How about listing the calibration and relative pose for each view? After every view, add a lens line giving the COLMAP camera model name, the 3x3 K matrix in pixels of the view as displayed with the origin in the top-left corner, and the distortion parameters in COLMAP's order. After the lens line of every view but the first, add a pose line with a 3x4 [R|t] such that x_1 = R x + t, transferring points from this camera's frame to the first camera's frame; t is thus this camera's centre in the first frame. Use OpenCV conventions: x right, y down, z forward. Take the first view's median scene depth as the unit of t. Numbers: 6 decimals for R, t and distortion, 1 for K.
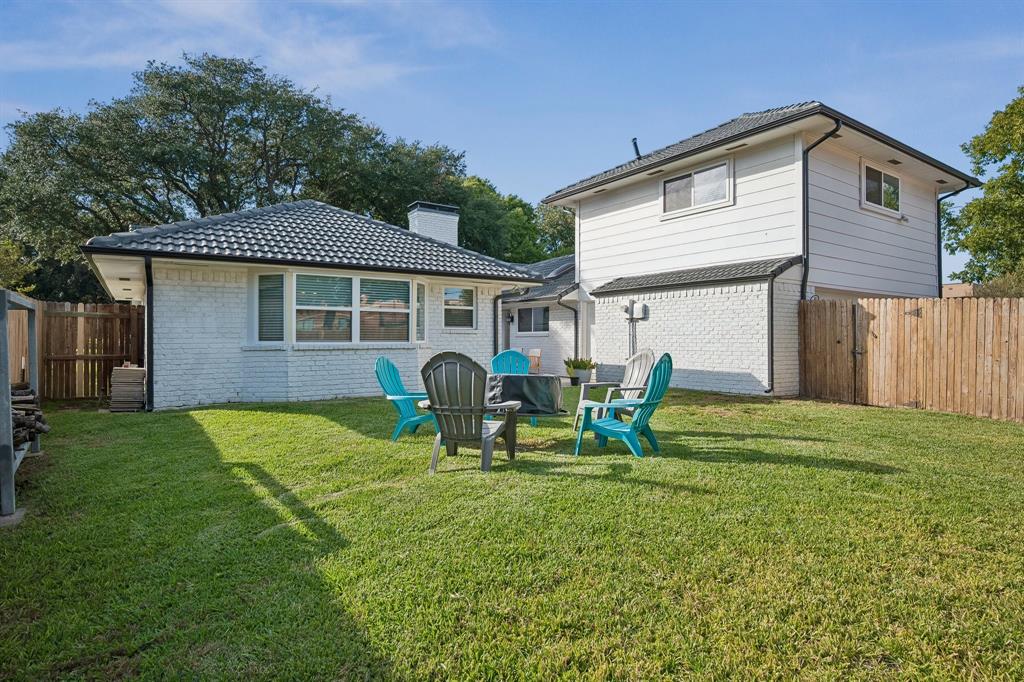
lens RADIAL K [[539.3, 0, 512.0], [0, 539.3, 341.0], [0, 0, 1]] dist [-0.001963, -0.000350]
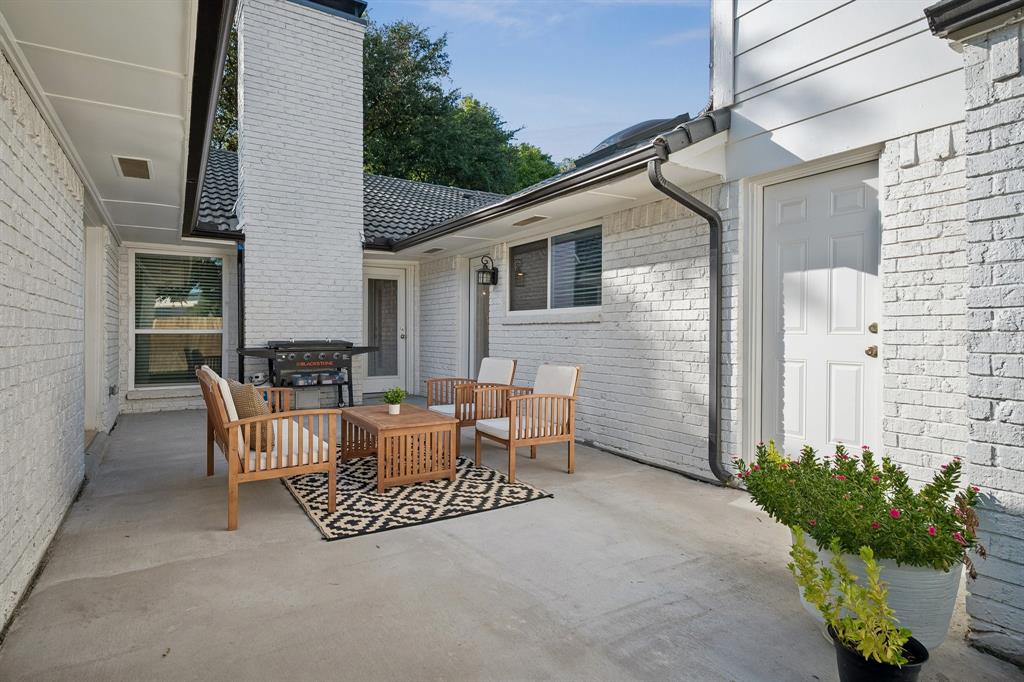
lens RADIAL K [[539.3, 0, 512.0], [0, 539.3, 341.0], [0, 0, 1]] dist [-0.001963, -0.000350]
pose [[0.999104, 0.005416, -0.041967, 0.031190], [-0.005123, 0.999962, 0.007084, 0.000916], [0.042003, -0.006863, 0.999094, 0.709597]]
